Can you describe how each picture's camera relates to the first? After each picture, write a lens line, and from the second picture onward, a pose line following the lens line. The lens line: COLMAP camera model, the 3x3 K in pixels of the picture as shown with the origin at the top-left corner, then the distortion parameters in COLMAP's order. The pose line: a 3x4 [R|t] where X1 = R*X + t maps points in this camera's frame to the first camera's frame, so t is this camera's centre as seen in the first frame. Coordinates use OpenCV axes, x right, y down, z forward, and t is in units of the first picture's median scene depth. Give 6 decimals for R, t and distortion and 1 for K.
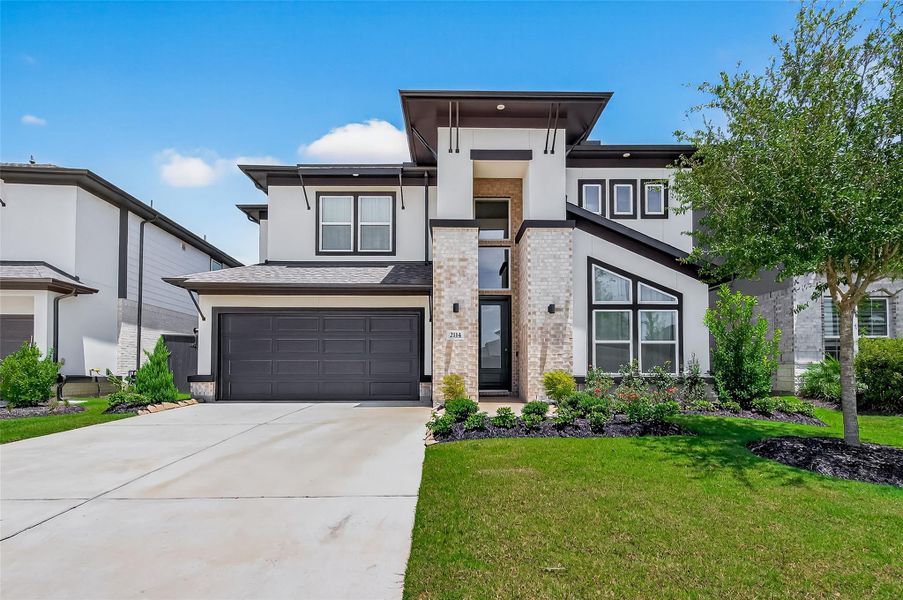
lens RADIAL K [[412.7, 0, 453.8], [0, 412.7, 360.7], [0, 0, 1]] dist [0.002003, 0.000275]
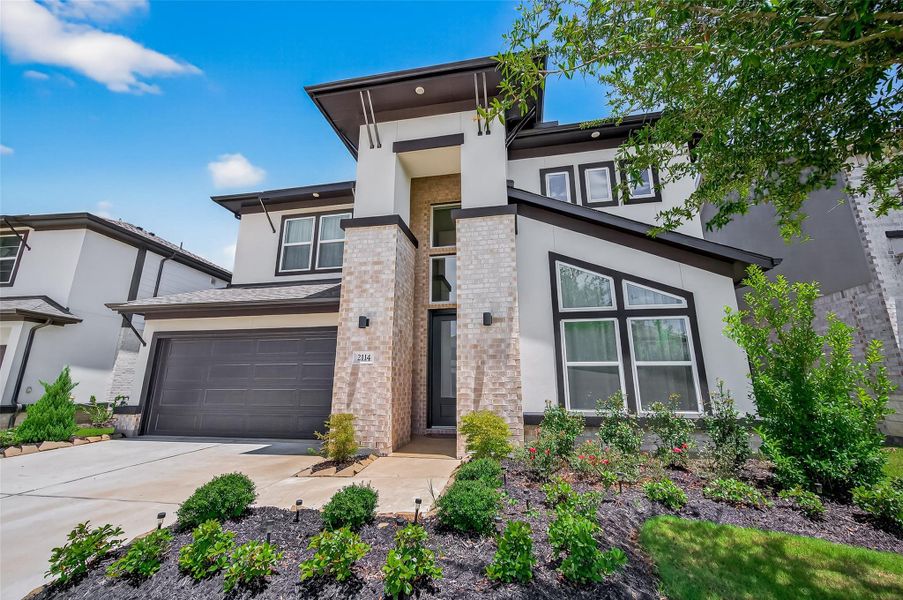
lens RADIAL K [[351.3, 0, 452.1], [0, 351.3, 303.5], [0, 0, 1]] dist [0.007190, -0.000121]
pose [[0.981463, -0.044305, -0.186459, 0.284031], [0.004496, 0.977968, -0.208708, -0.023417], [0.191598, 0.204001, 0.960038, 0.378666]]
